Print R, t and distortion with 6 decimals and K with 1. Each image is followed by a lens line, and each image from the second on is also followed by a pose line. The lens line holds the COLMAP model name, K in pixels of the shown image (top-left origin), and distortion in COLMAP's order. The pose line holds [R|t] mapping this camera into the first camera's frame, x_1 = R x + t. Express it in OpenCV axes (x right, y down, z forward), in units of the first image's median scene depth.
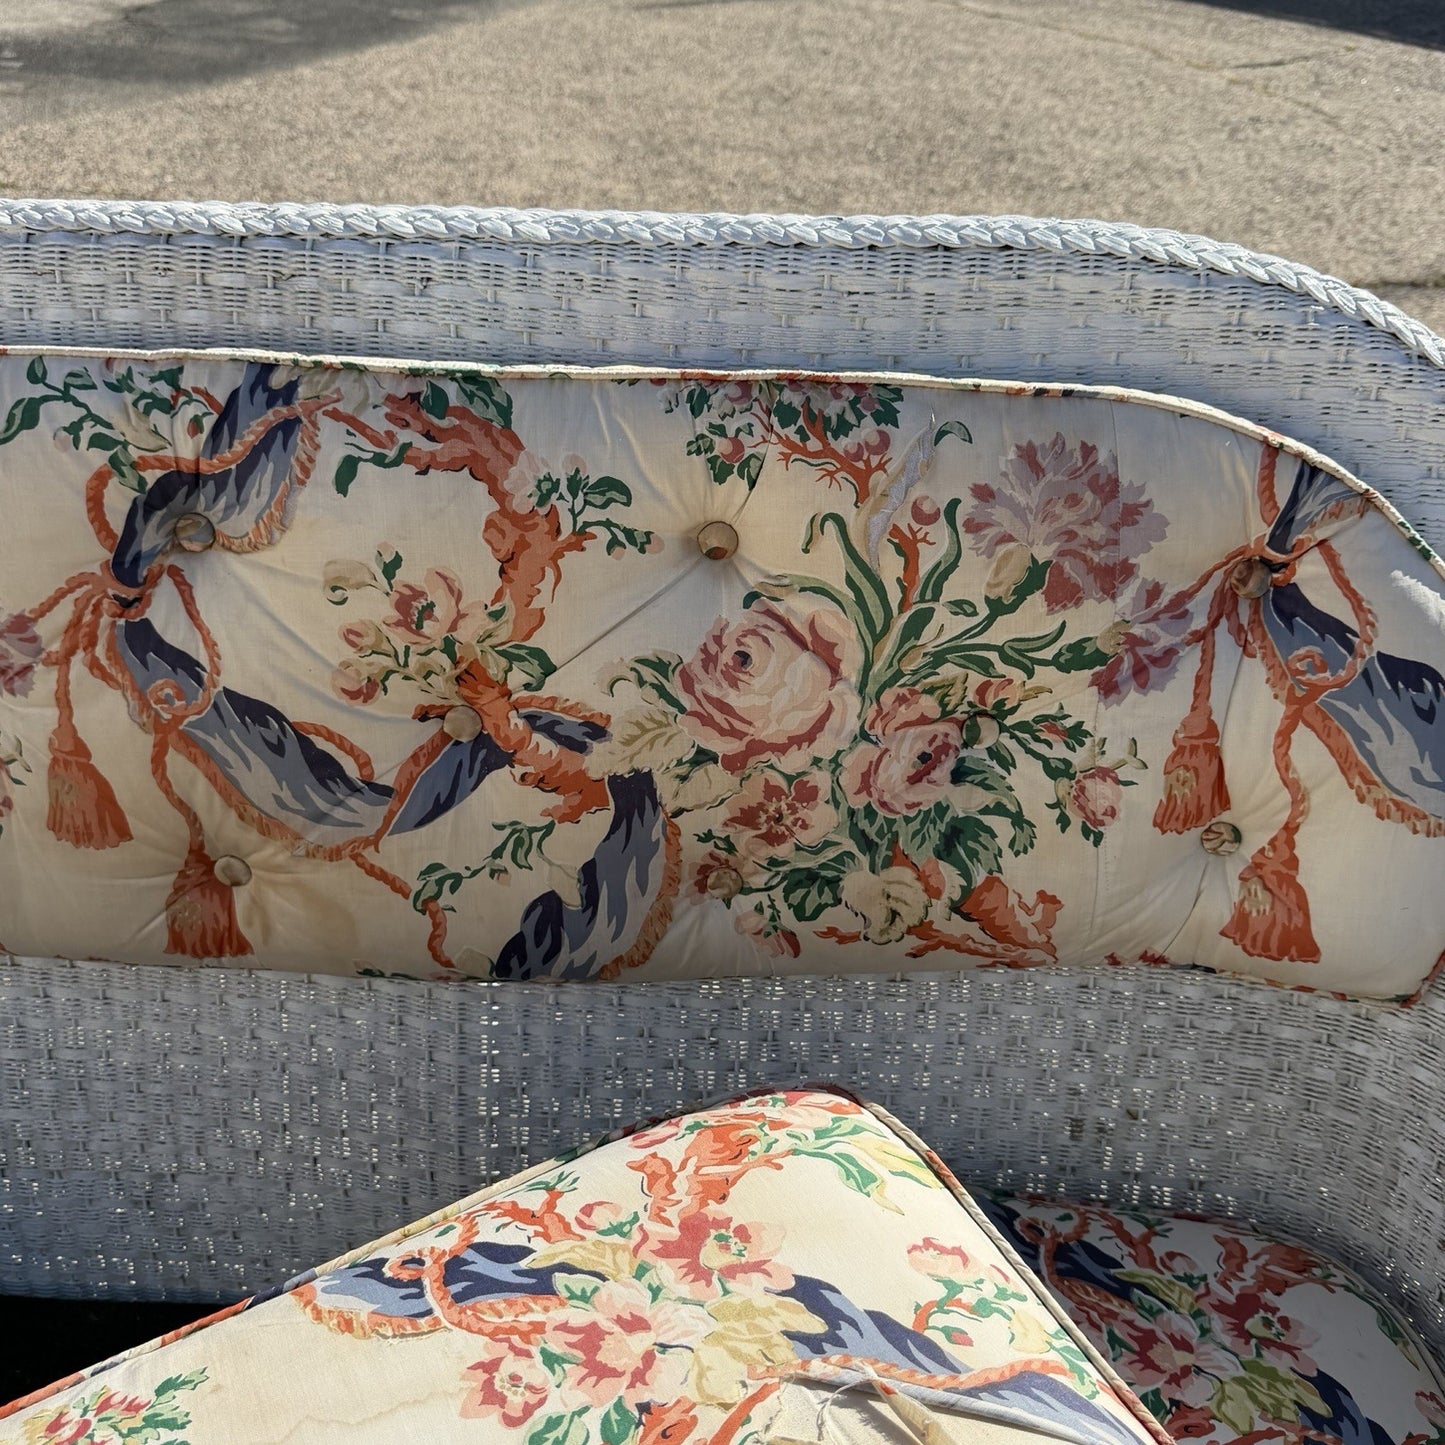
lens RADIAL K [[1493.5, 0, 707.5], [0, 1493.5, 740.1], [0, 0, 1]] dist [0.093318, 0.000000]
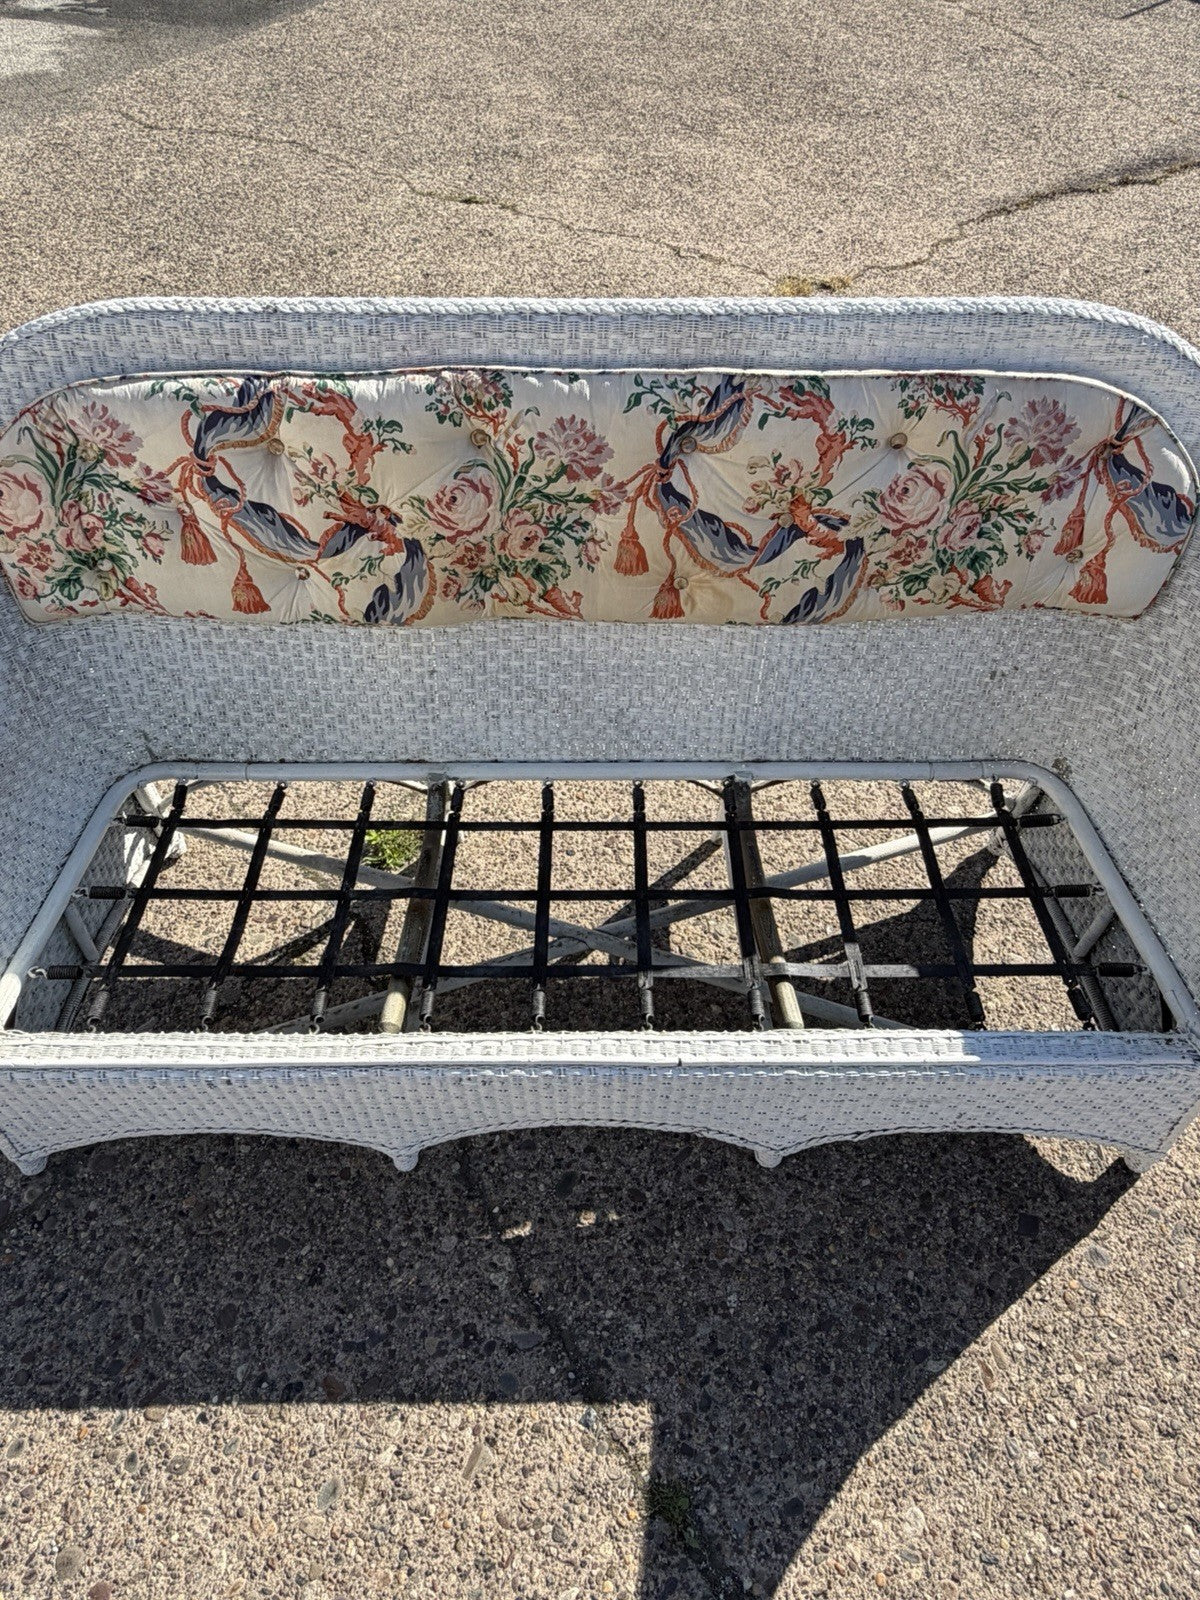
lens RADIAL K [[984.4, 0, 588.8], [0, 984.4, 794.5], [0, 0, 1]] dist [-0.007161, 0.017588]
pose [[0.998598, -0.042988, 0.030890, -0.586017], [0.032158, 0.956163, 0.291065, -0.064343], [-0.042048, -0.289664, 0.956204, -0.717584]]
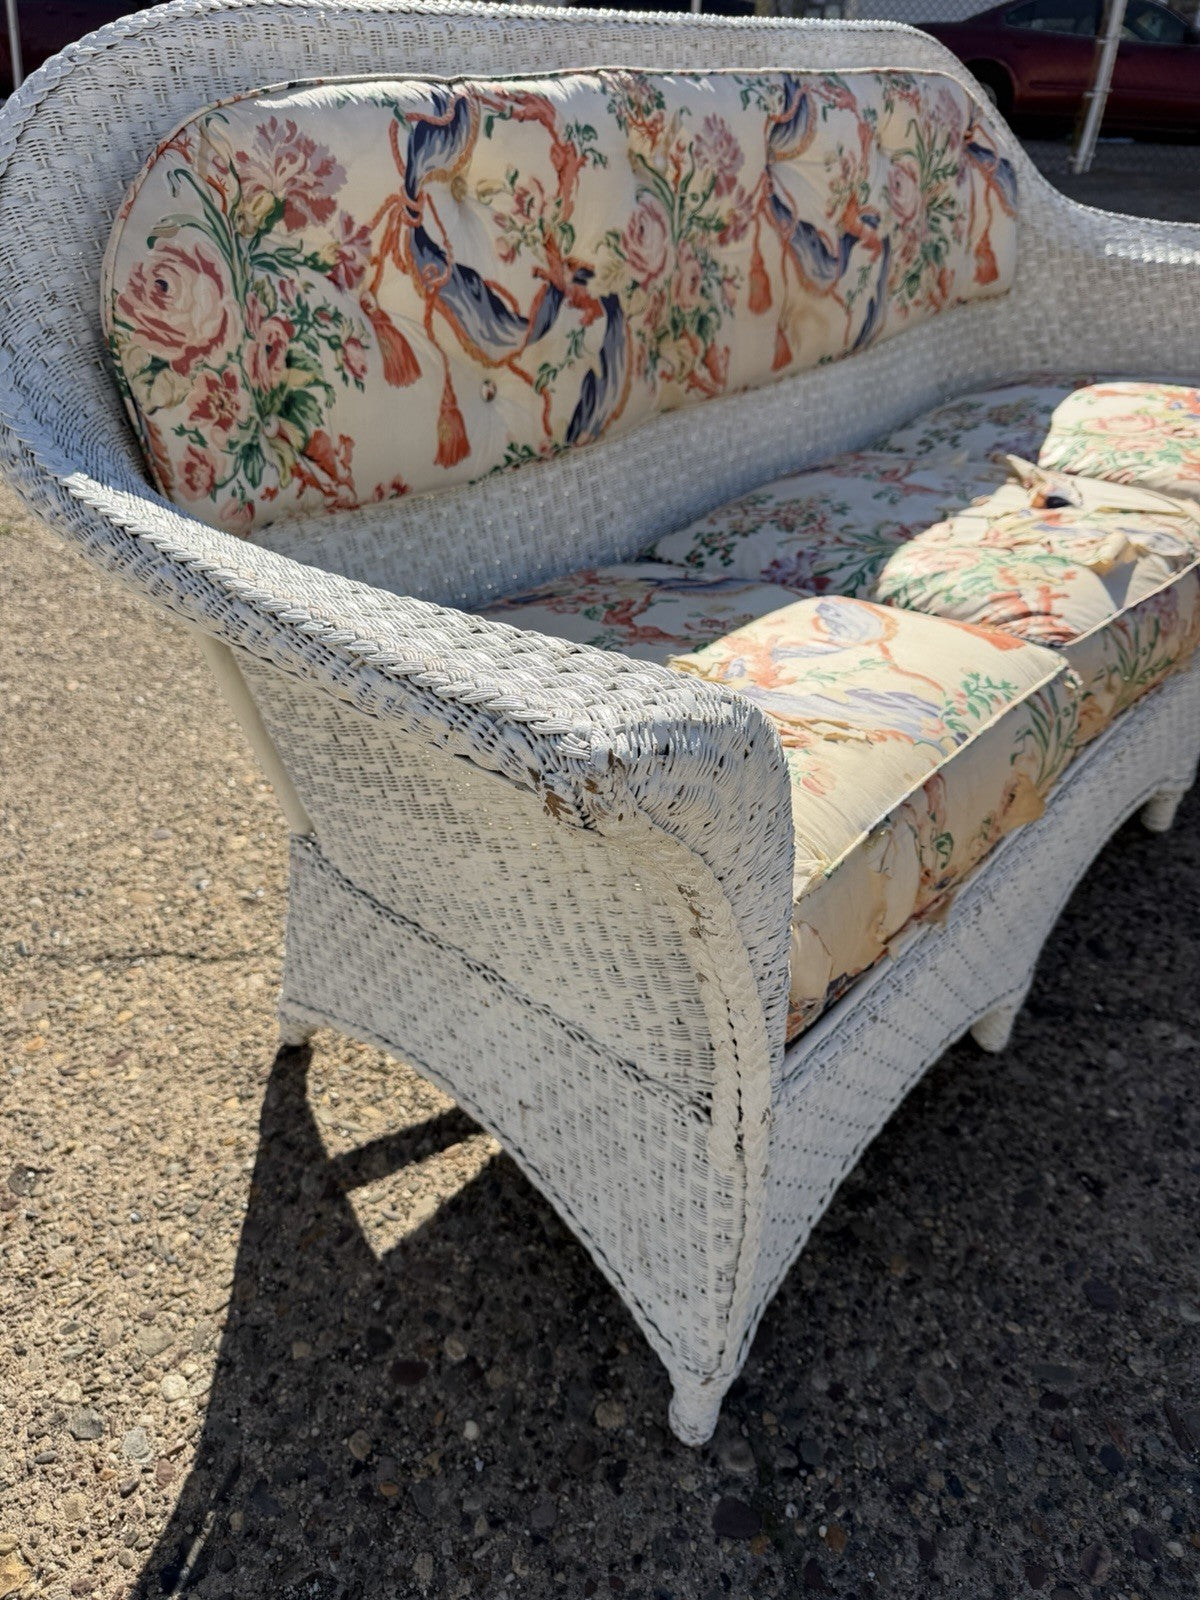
lens RADIAL K [[1137.2, 0, 596.5], [0, 1137.2, 796.3], [0, 0, 1]] dist [0.016599, -0.033297]
pose [[0.612524, -0.437722, 0.658190, -2.158917], [0.425748, 0.884266, 0.191863, 0.298642], [-0.665997, 0.162703, 0.727994, 0.042893]]
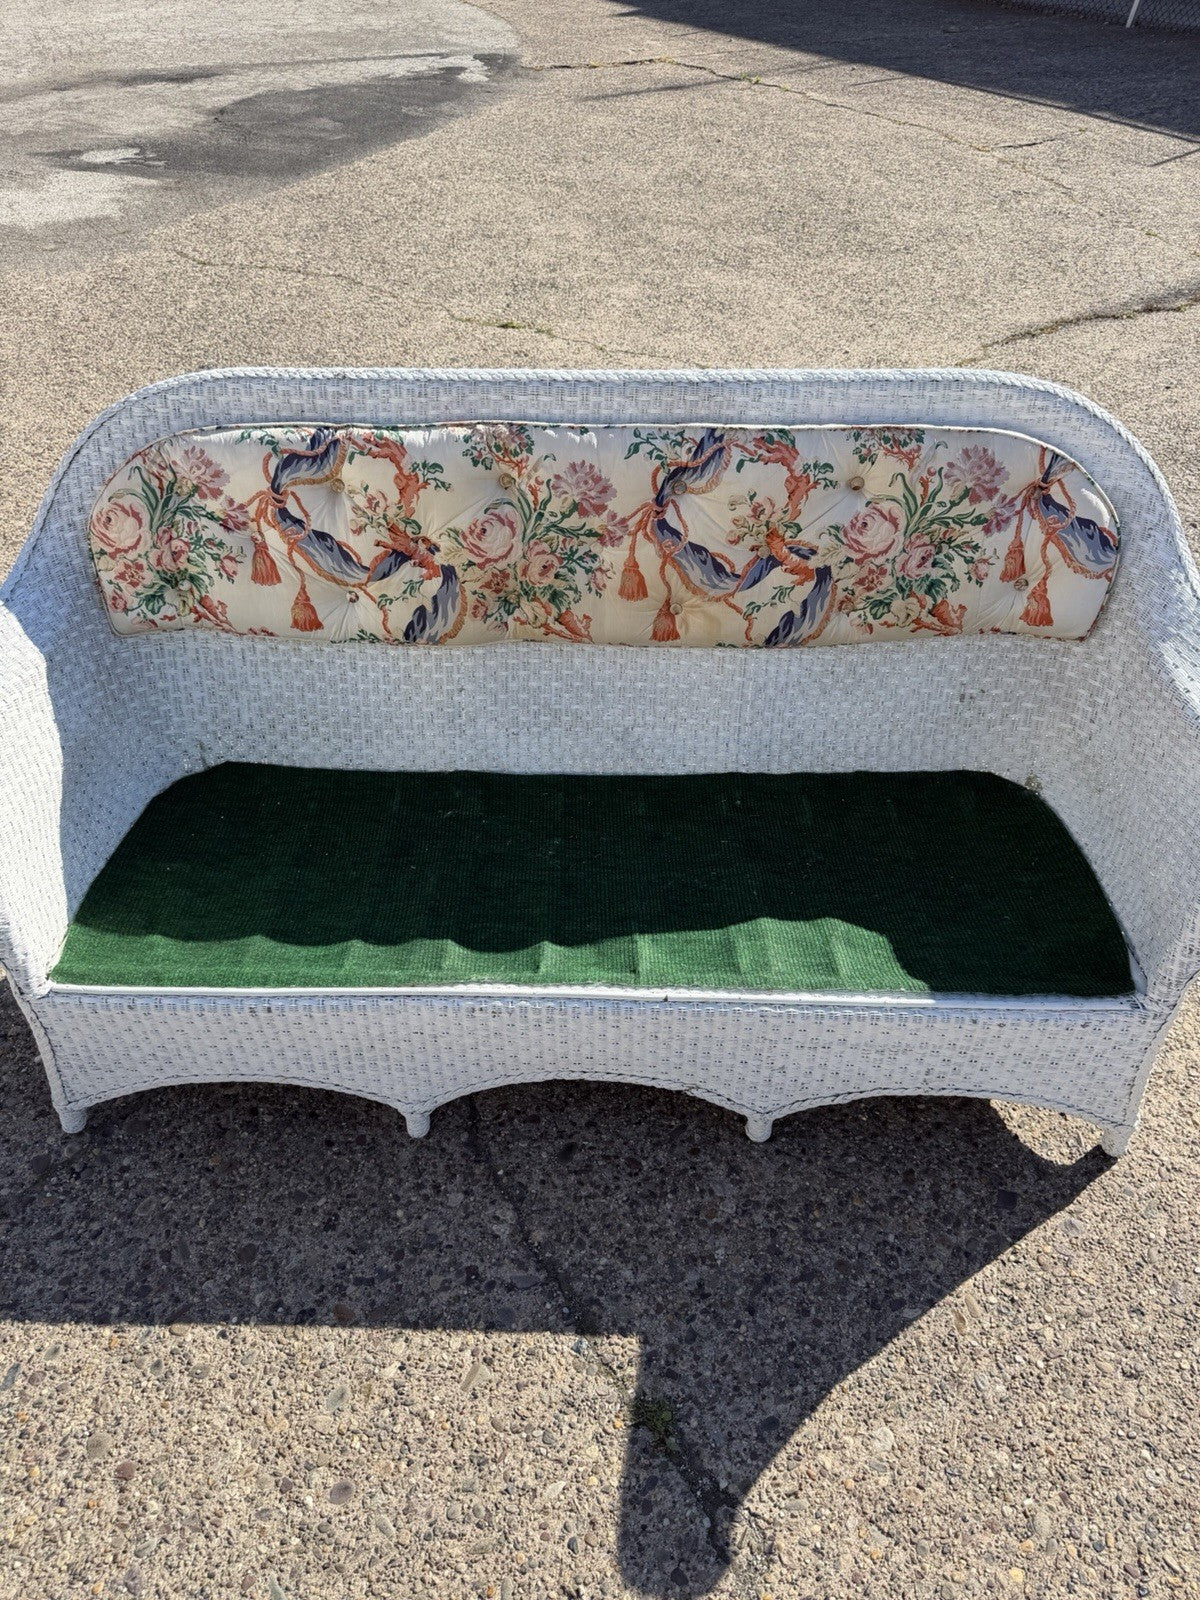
lens RADIAL K [[1115.2, 0, 593.9], [0, 1115.2, 811.8], [0, 0, 1]] dist [0.085889, -0.090485]
pose [[0.999684, -0.024498, 0.005663, -0.544787], [0.023444, 0.989554, 0.142241, 0.180338], [-0.009089, -0.142063, 0.989816, -1.302324]]
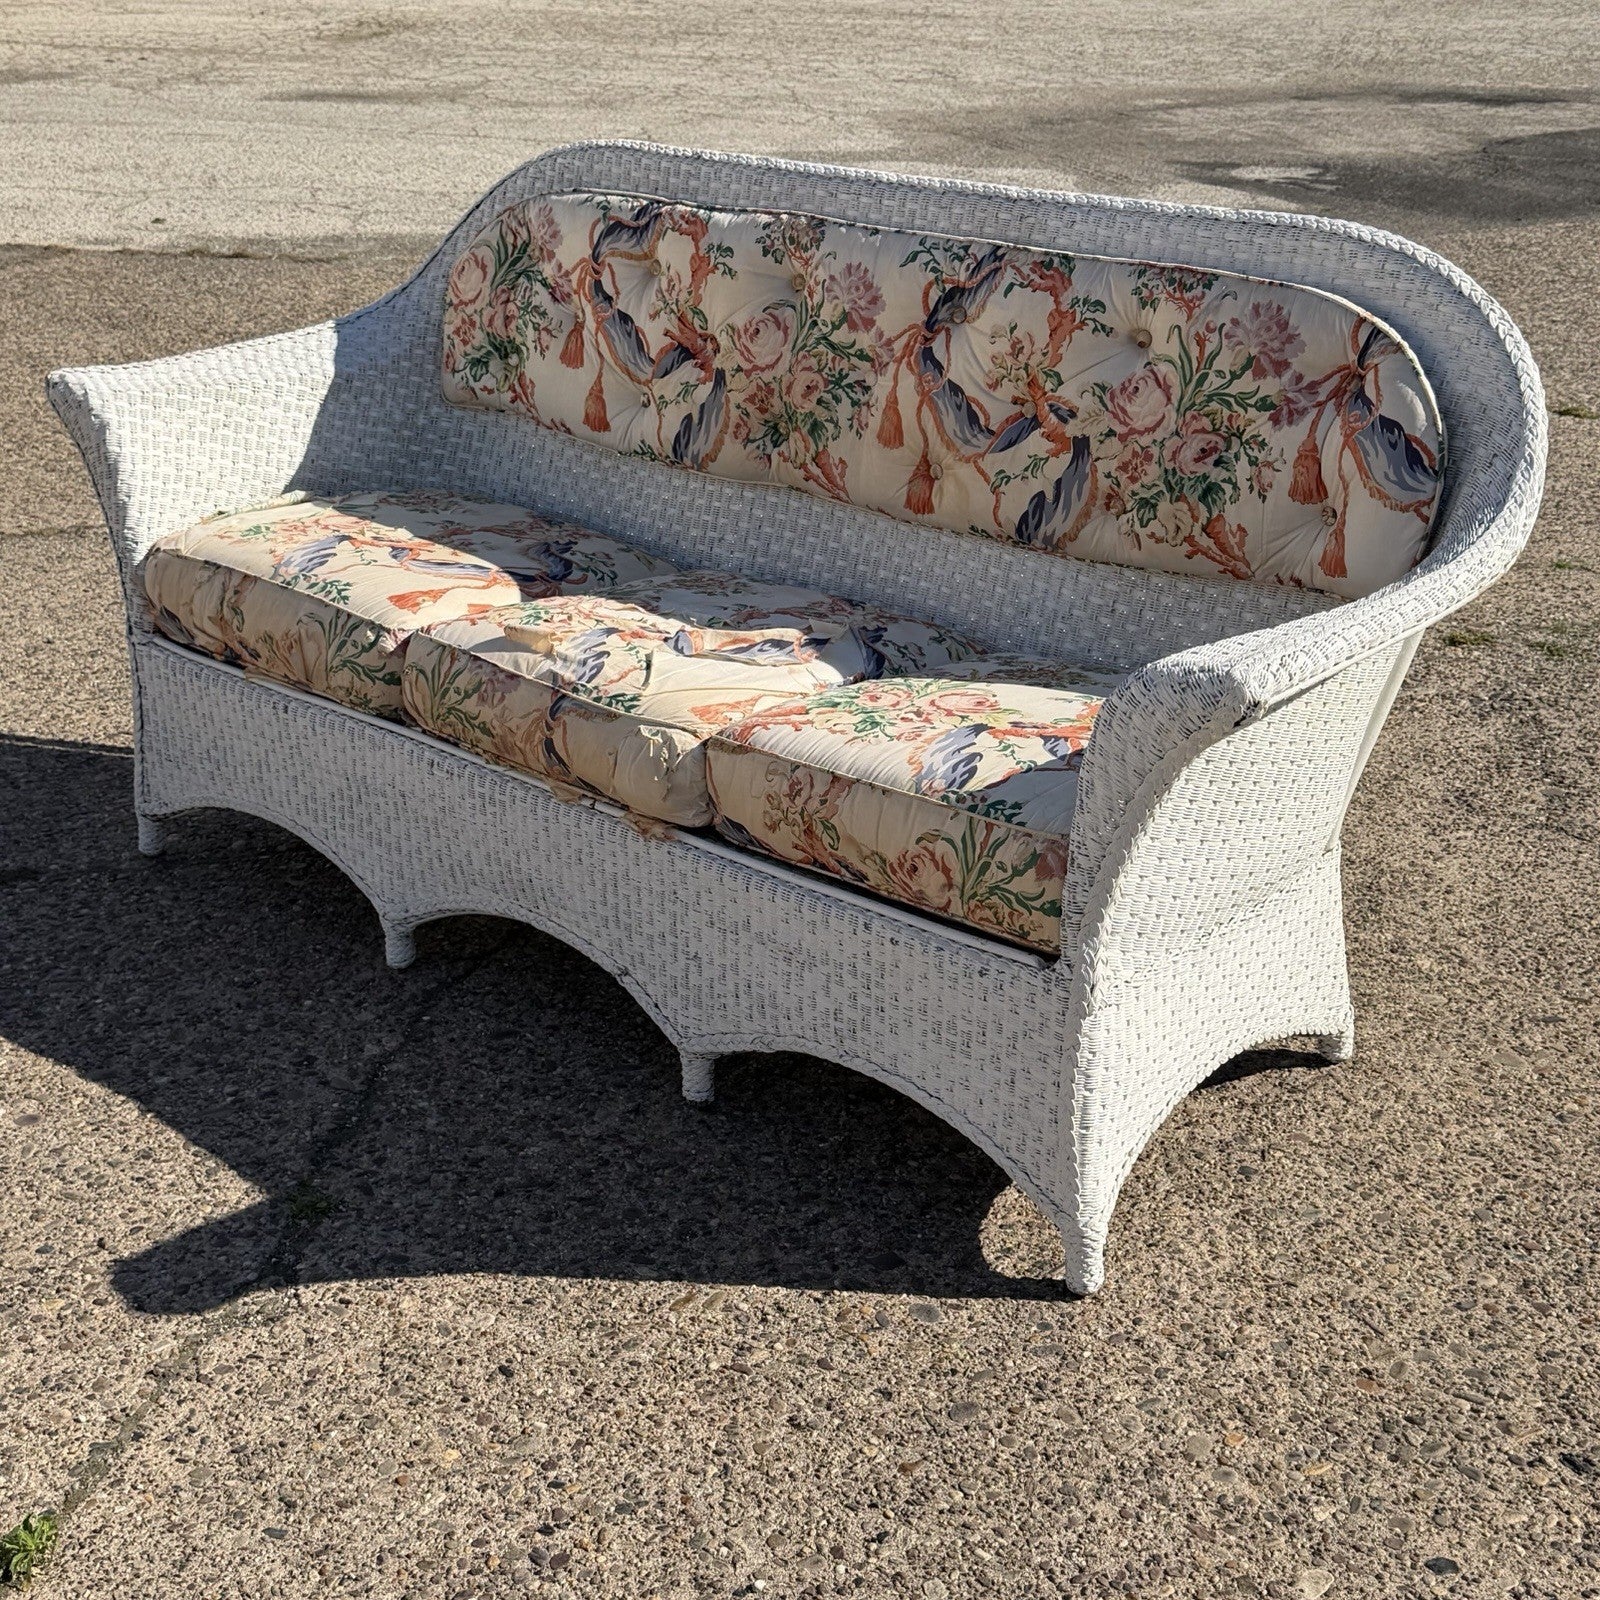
lens RADIAL K [[2299.3, 0, 790.6], [0, 2299.3, 797.0], [0, 0, 1]] dist [0.173963, 0.000000]
pose [[0.772375, 0.232645, -0.591028, 1.828160], [-0.334674, 0.939922, -0.067383, 0.930403], [0.539843, 0.249847, 0.803832, -1.931217]]
